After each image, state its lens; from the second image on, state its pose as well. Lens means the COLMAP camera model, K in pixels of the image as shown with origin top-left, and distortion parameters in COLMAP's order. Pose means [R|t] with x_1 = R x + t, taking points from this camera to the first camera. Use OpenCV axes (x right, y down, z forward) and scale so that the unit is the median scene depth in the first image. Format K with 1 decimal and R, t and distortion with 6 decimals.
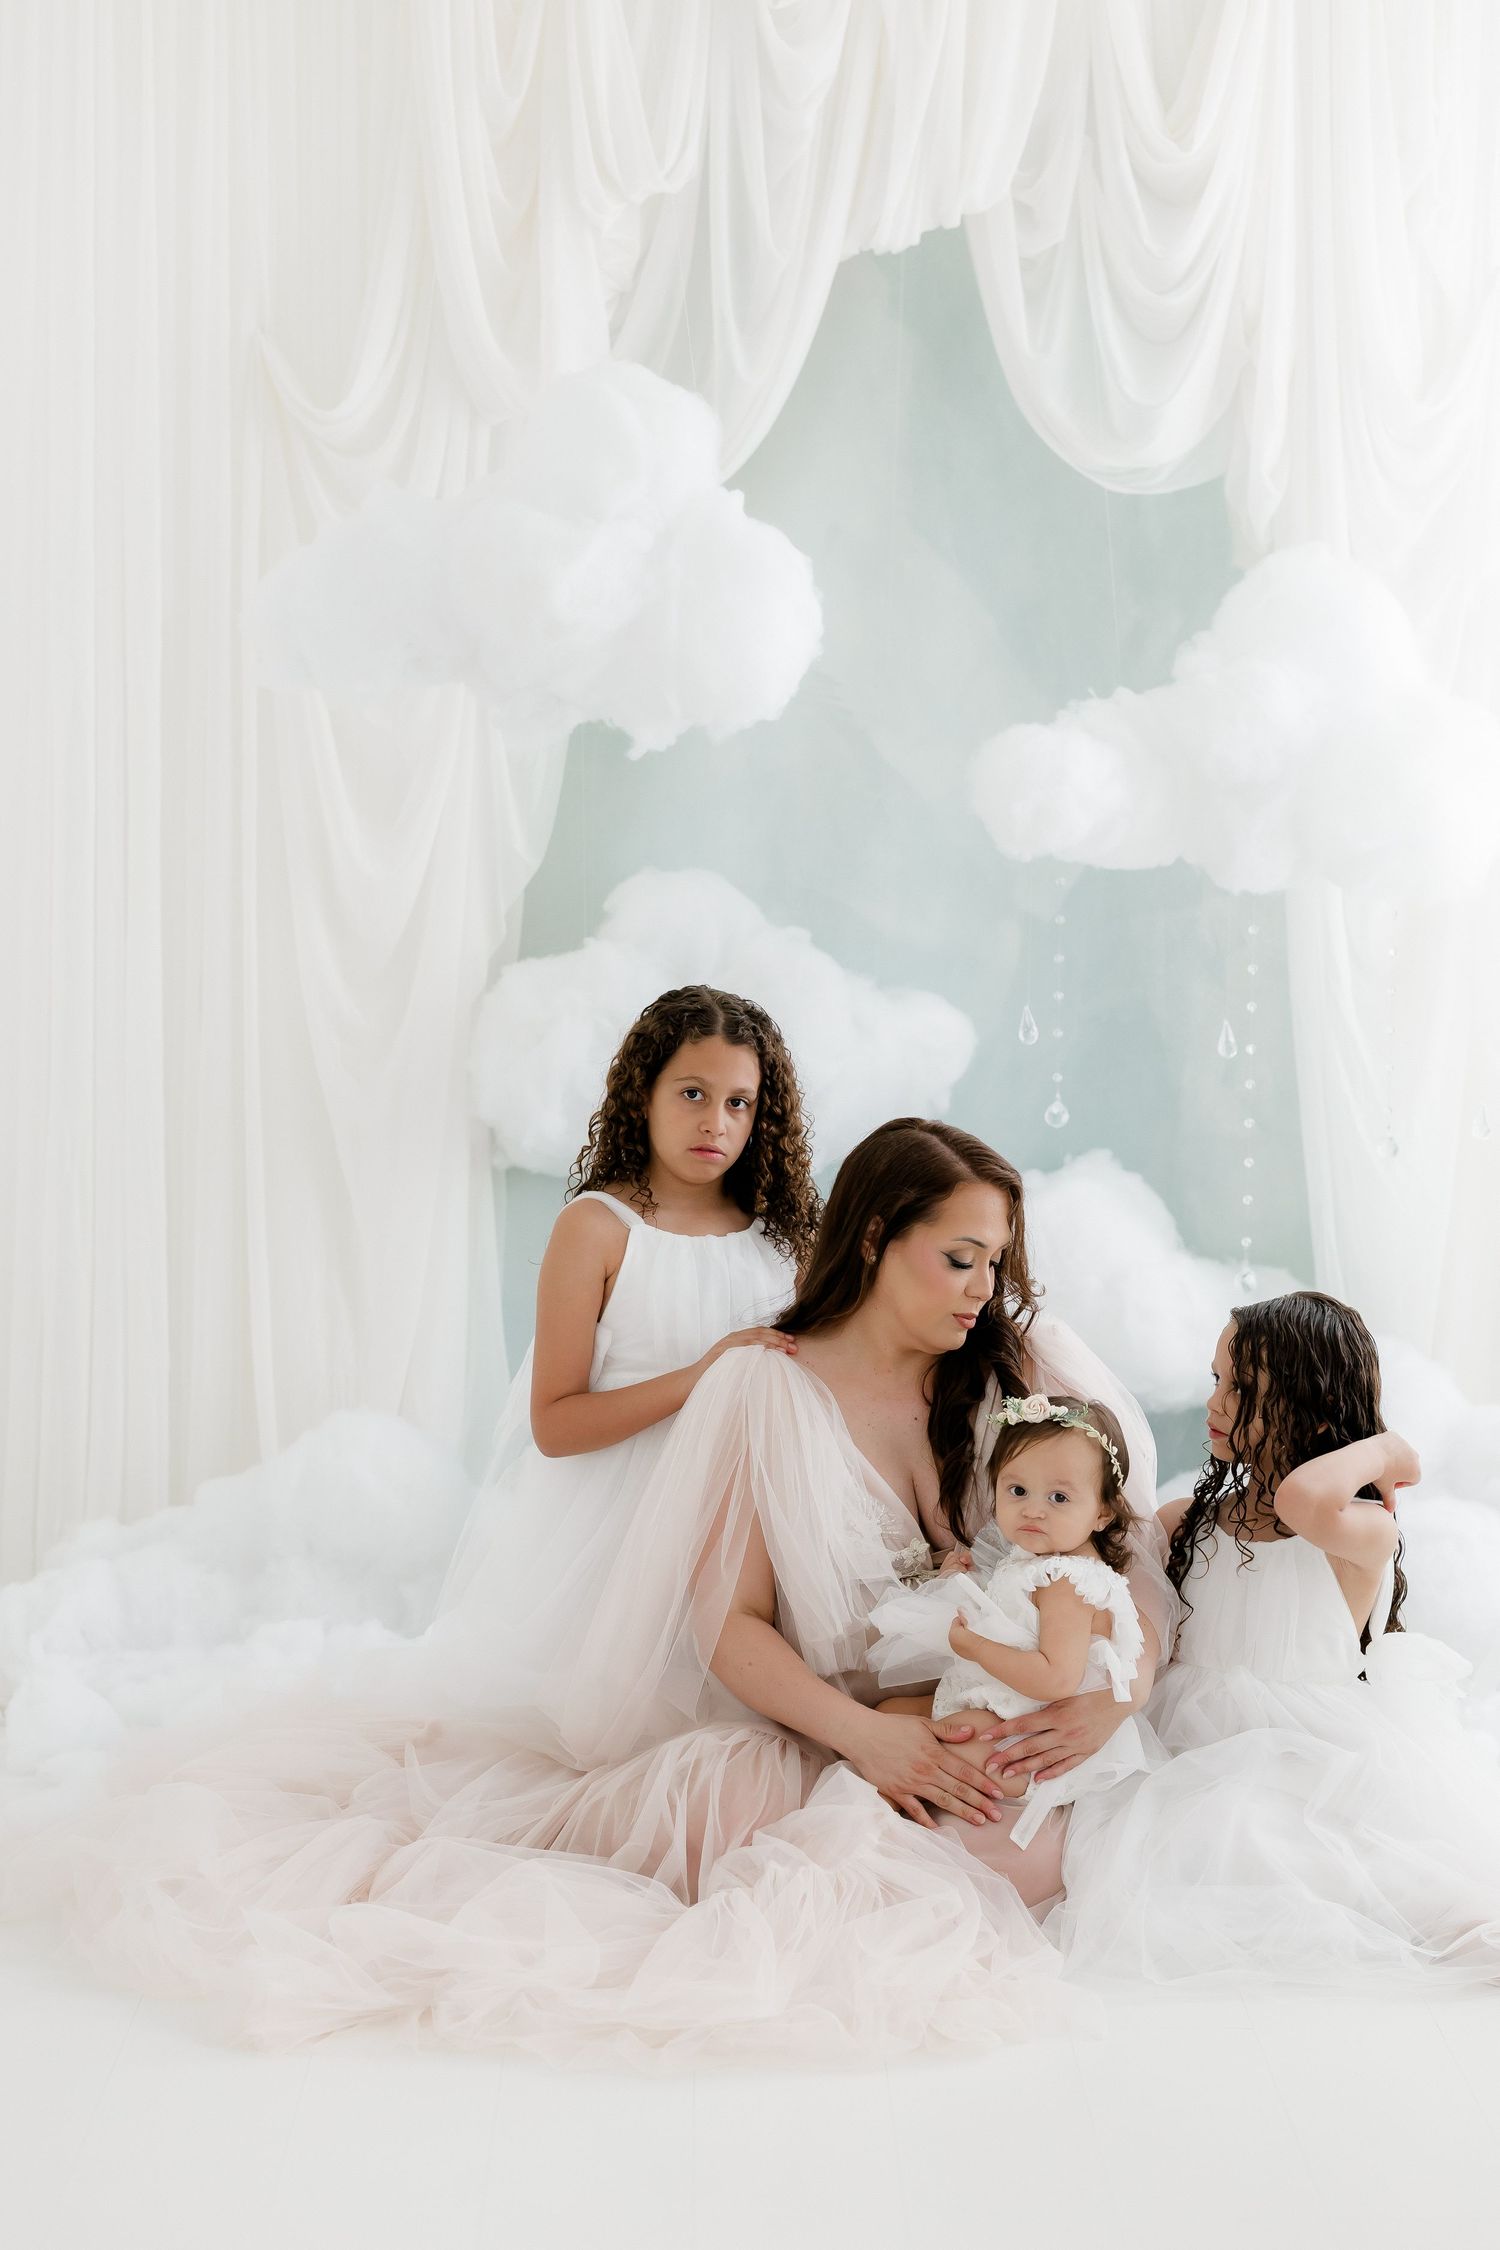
lens RADIAL K [[5459.7, 0, 750.1], [0, 5459.7, 1112.2], [0, 0, 1]] dist [-0.014308, 0.015526]
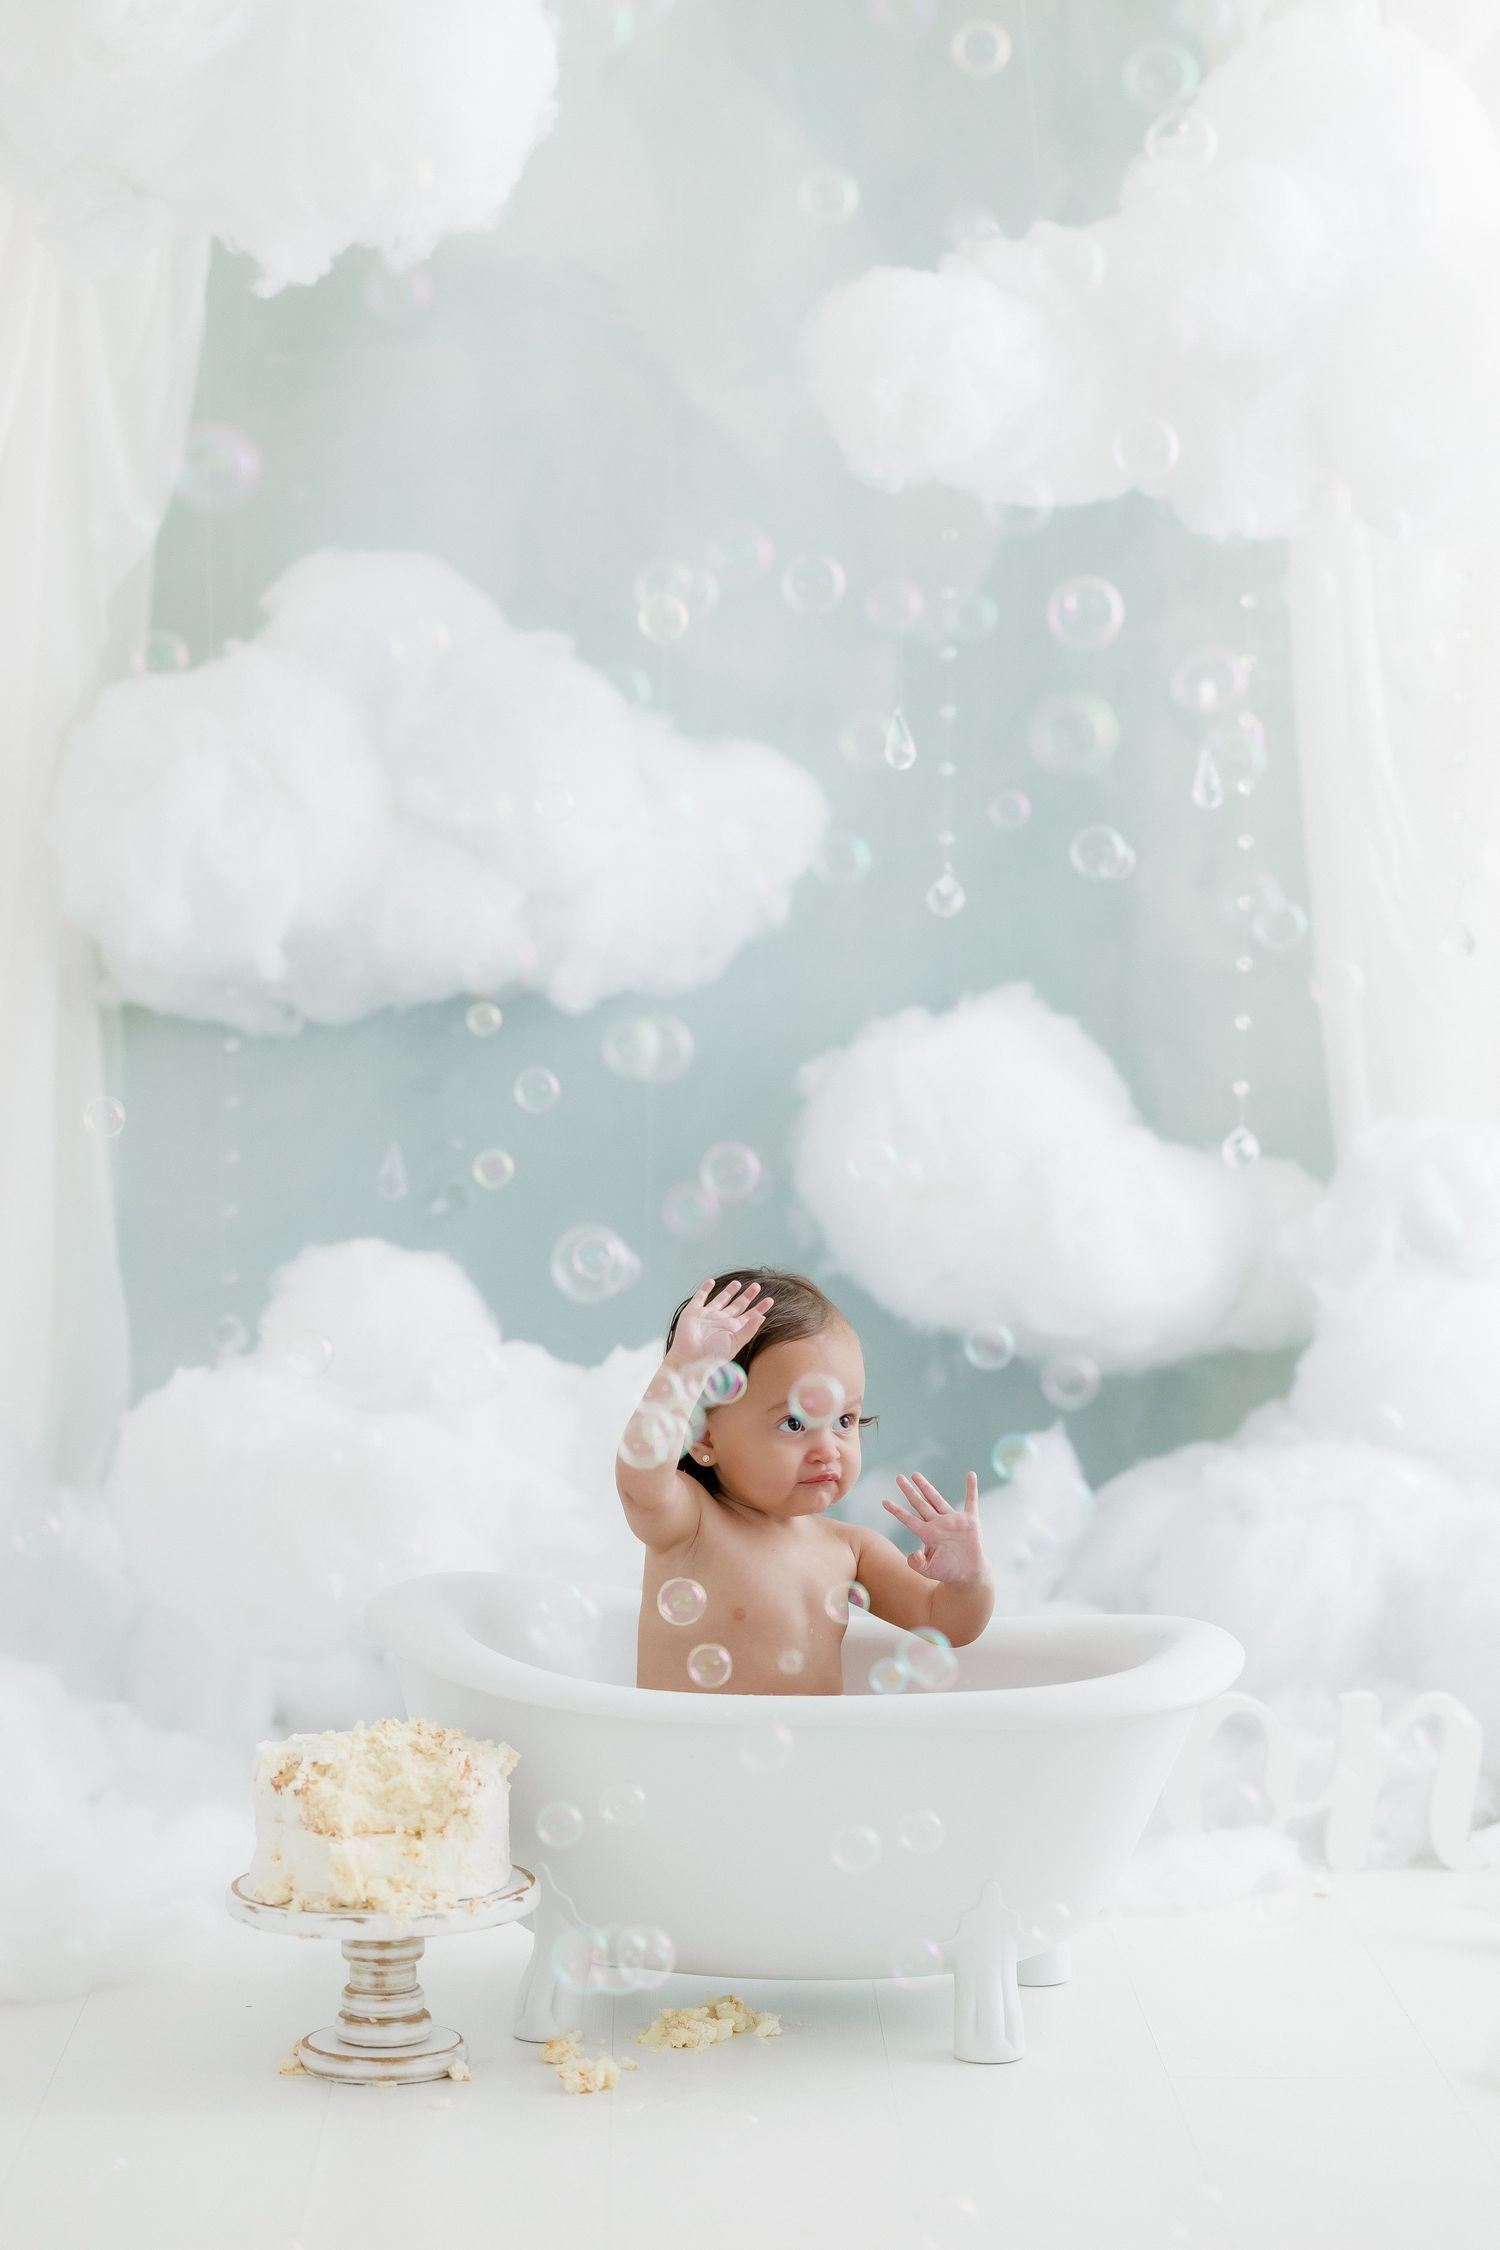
lens RADIAL K [[5527.5, 0, 758.9], [0, 5527.5, 1091.6], [0, 0, 1]] dist [-0.049333, 0.242436]
pose [[0.999926, -0.002612, 0.011864, 0.025992], [0.003027, 0.999378, -0.035133, 0.046165], [-0.011765, 0.035166, 0.999312, 0.344054]]
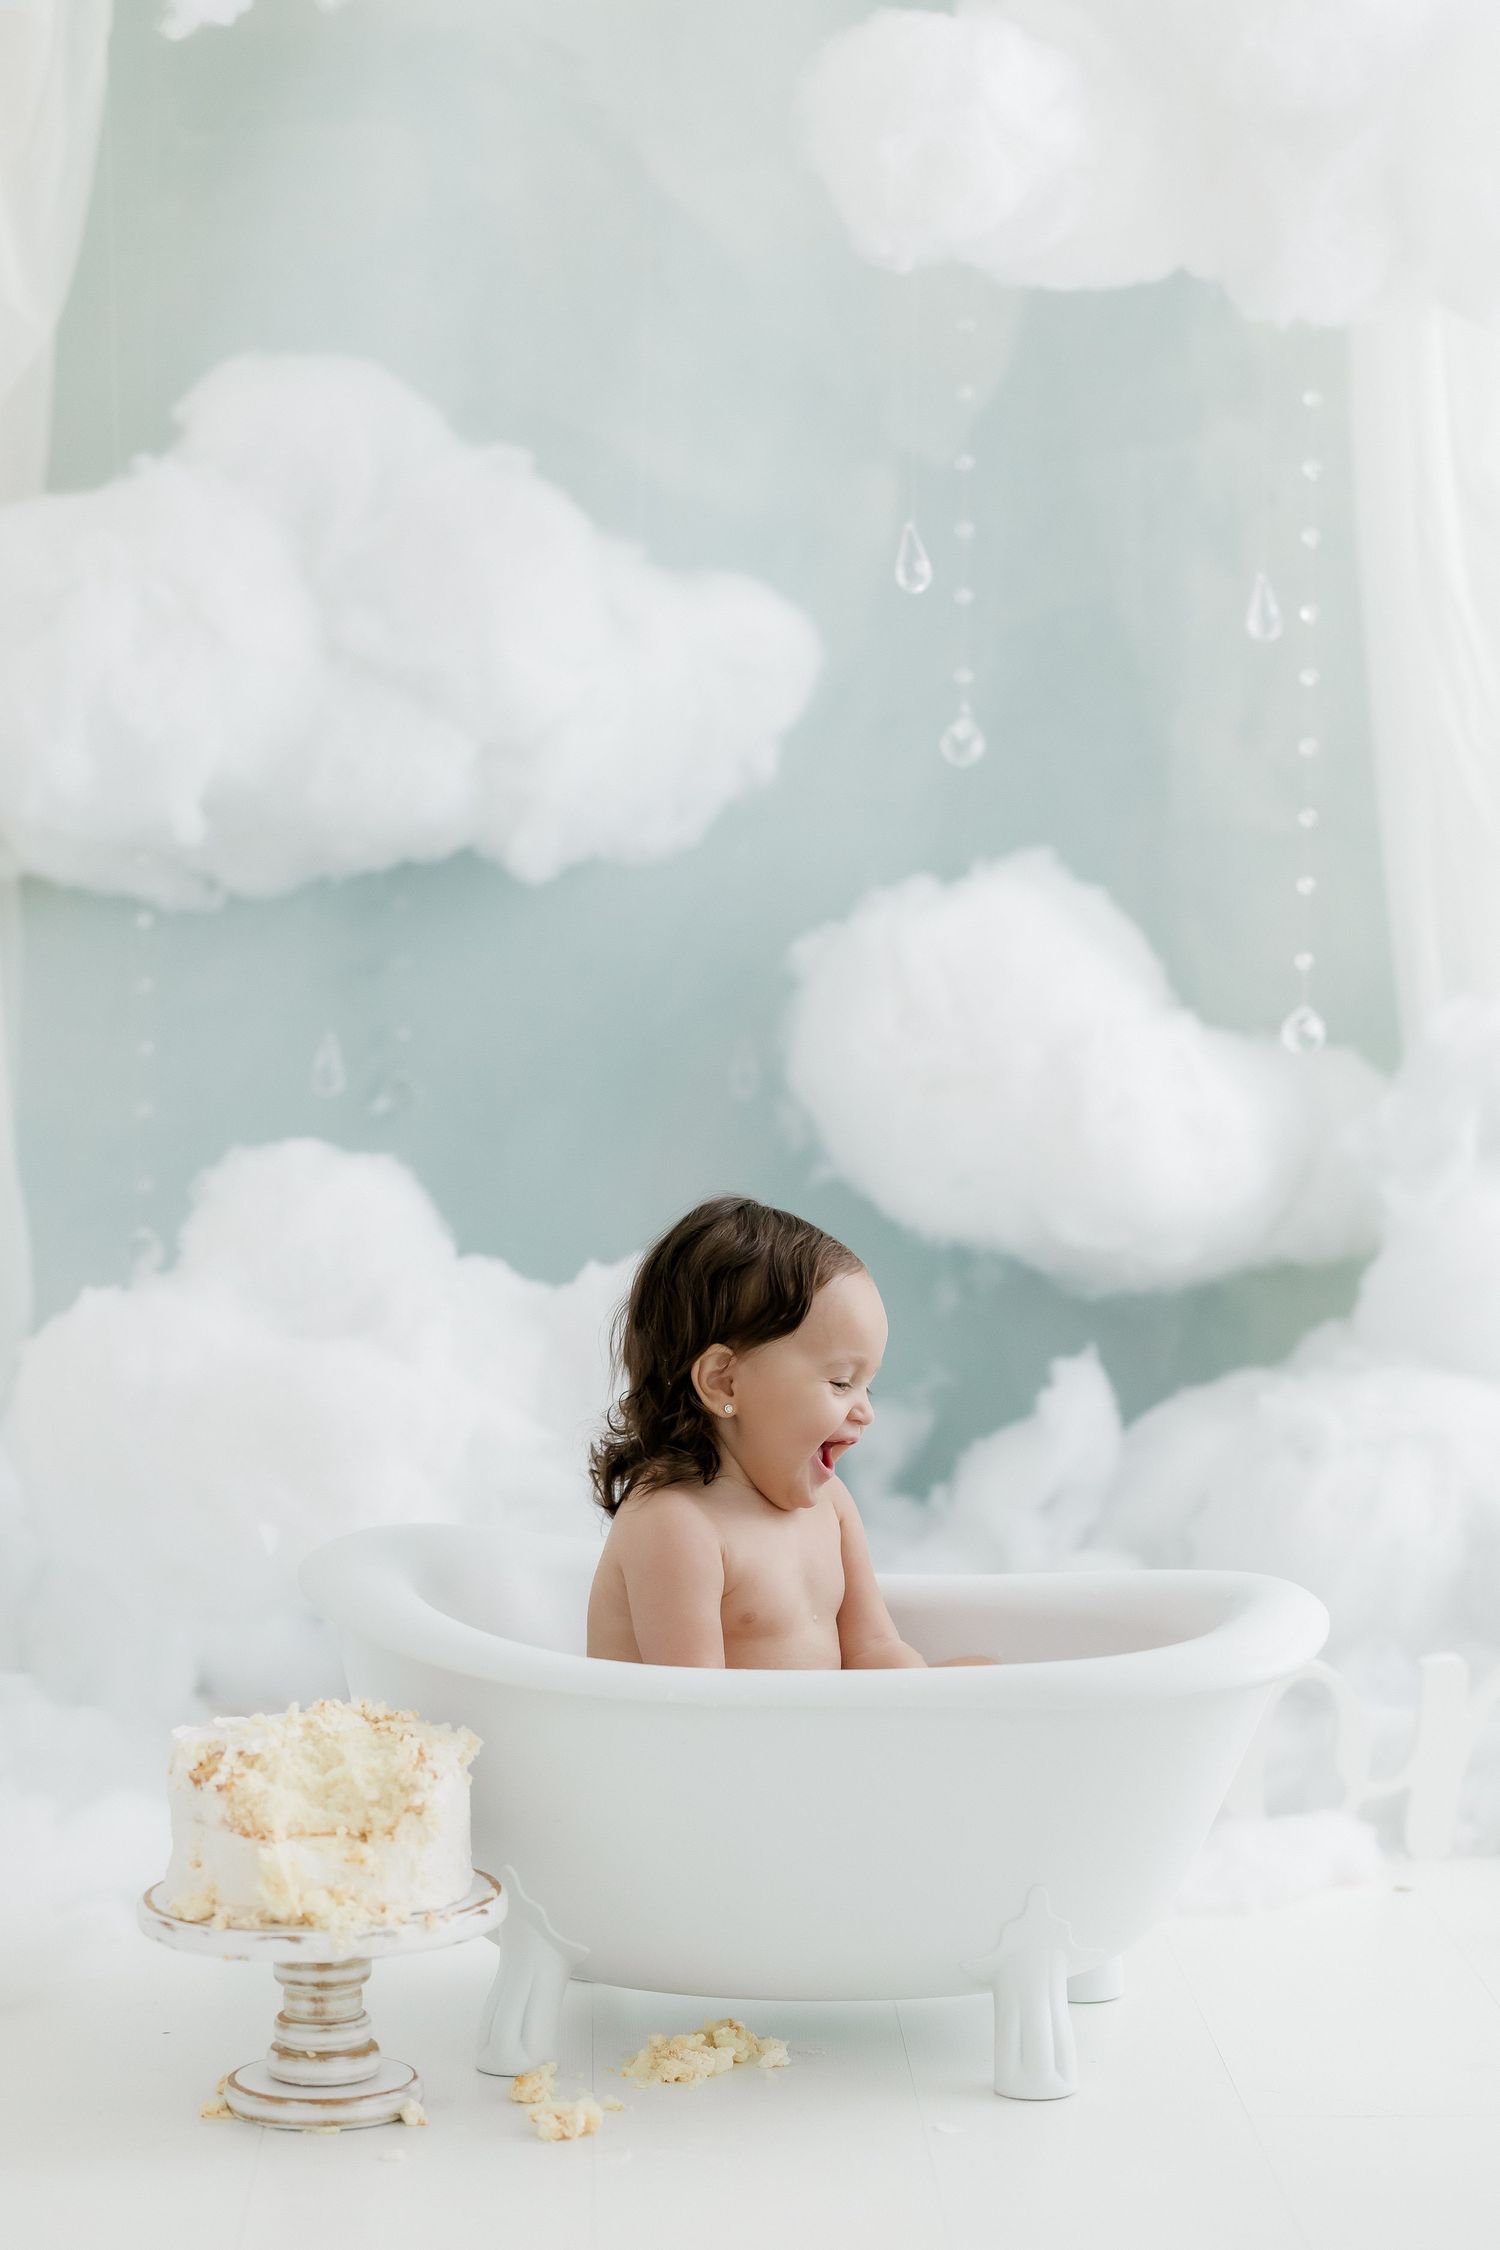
lens RADIAL K [[5613.2, 0, 723.7], [0, 5613.2, 1132.4], [0, 0, 1]] dist [-0.067204, 0.472339]
pose [[0.999845, -0.007117, 0.016126, 0.021737], [0.007337, 0.999880, -0.013620, 0.047928], [-0.016027, 0.013736, 0.999777, 0.419530]]
